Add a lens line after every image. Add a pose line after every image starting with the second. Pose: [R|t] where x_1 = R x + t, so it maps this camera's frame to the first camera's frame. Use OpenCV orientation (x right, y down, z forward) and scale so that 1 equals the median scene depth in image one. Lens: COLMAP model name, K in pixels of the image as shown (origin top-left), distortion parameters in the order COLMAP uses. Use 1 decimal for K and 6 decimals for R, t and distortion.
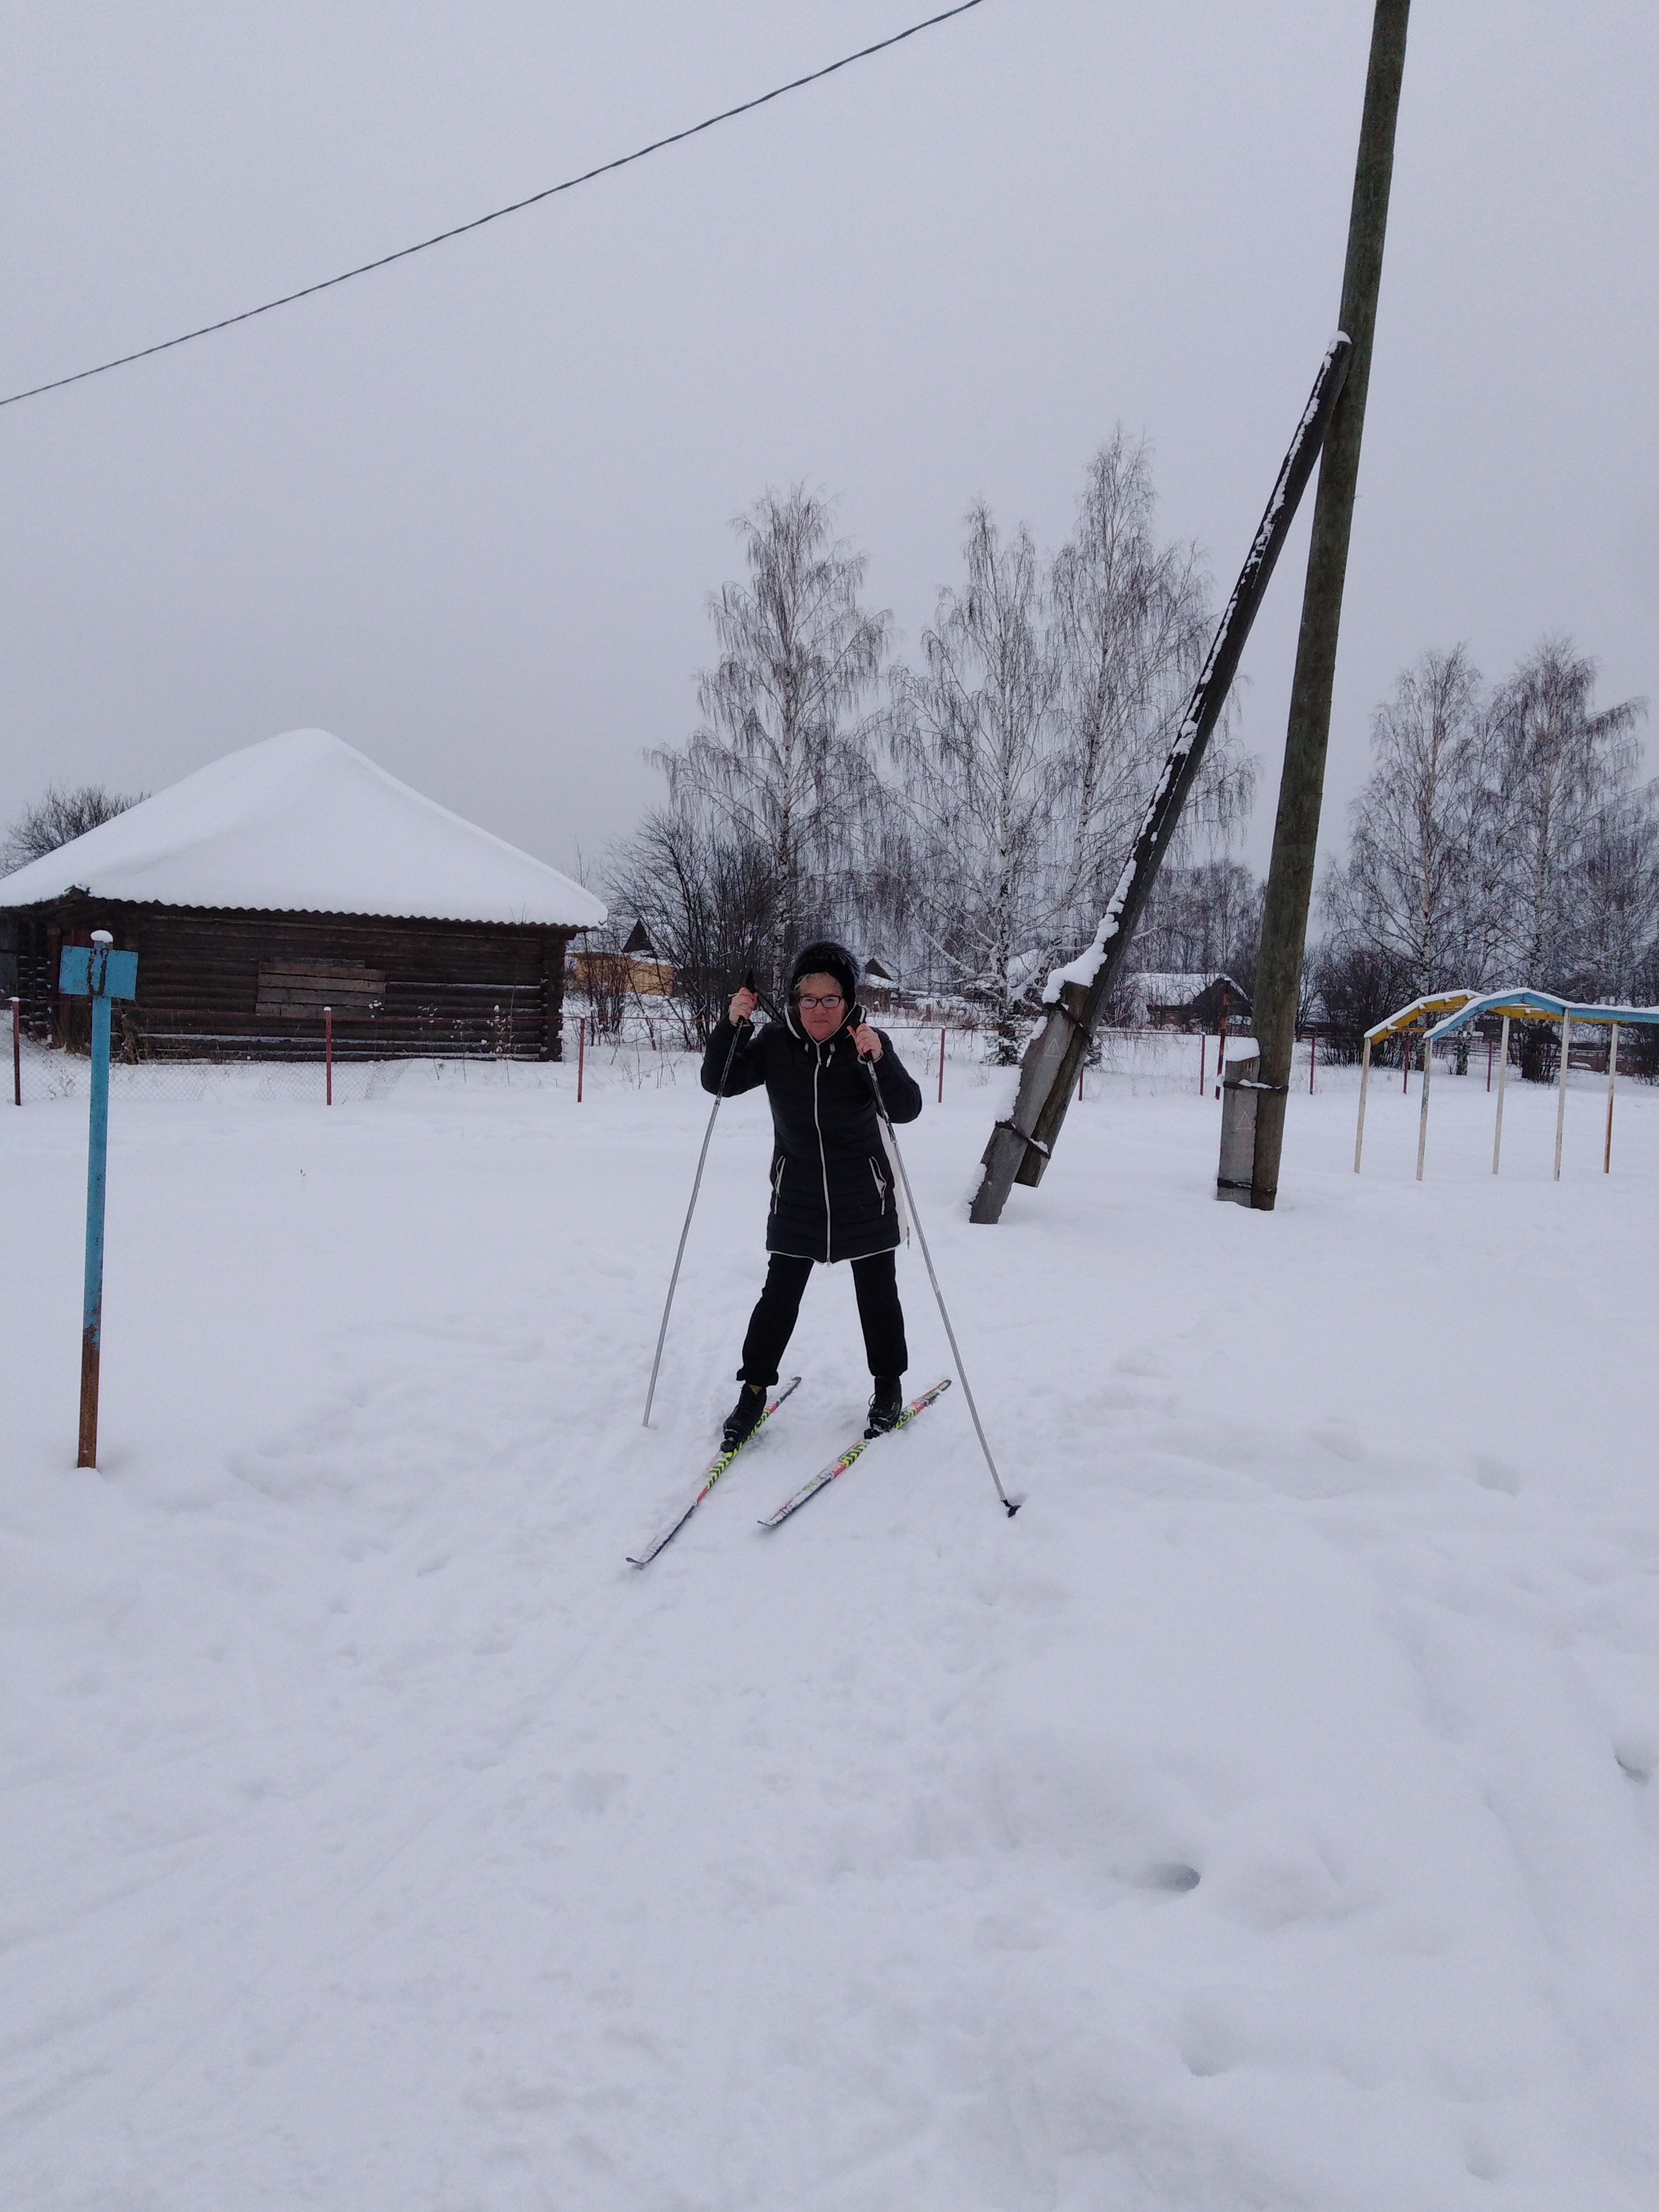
lens RADIAL K [[1655.6, 0, 829.5], [0, 1655.6, 1106.0], [0, 0, 1]] dist [0.043308, -0.002057]
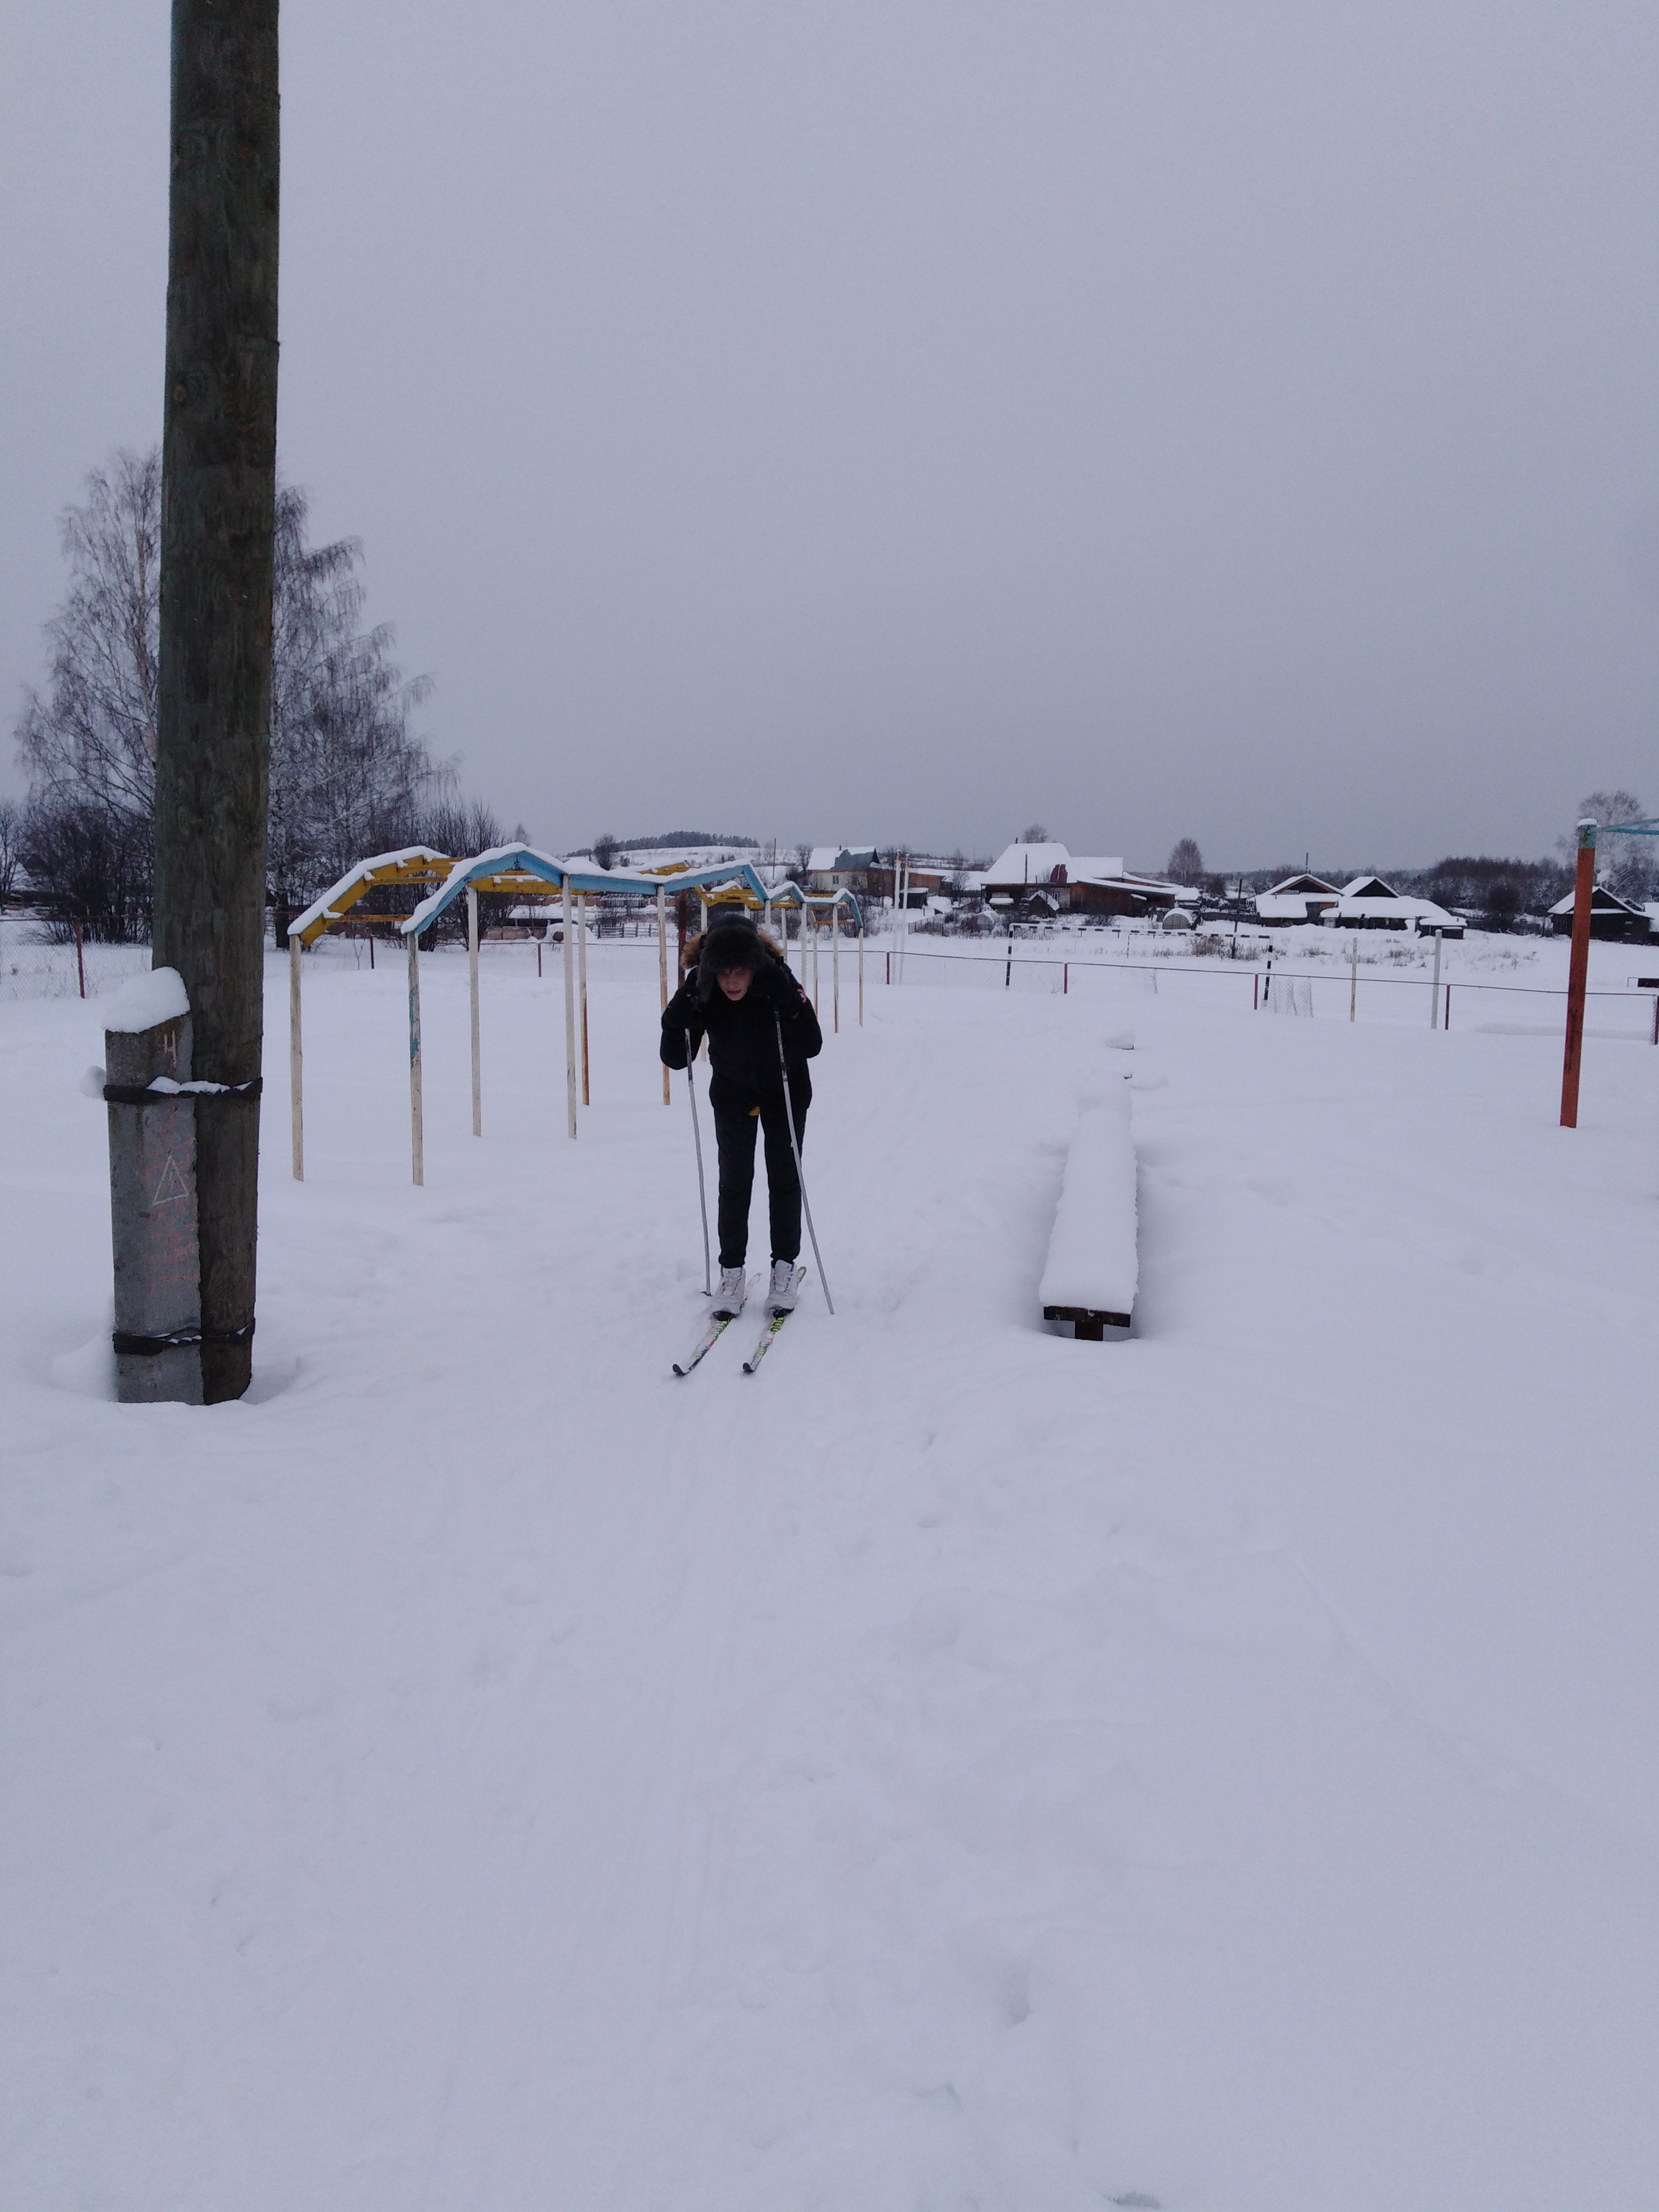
lens RADIAL K [[1655.6, 0, 829.5], [0, 1655.6, 1106.0], [0, 0, 1]] dist [0.043308, -0.002057]
pose [[0.738983, -0.115438, 0.663760, 0.019502], [0.061216, 0.992641, 0.104482, -0.007494], [-0.670937, -0.036578, 0.740612, 0.112038]]
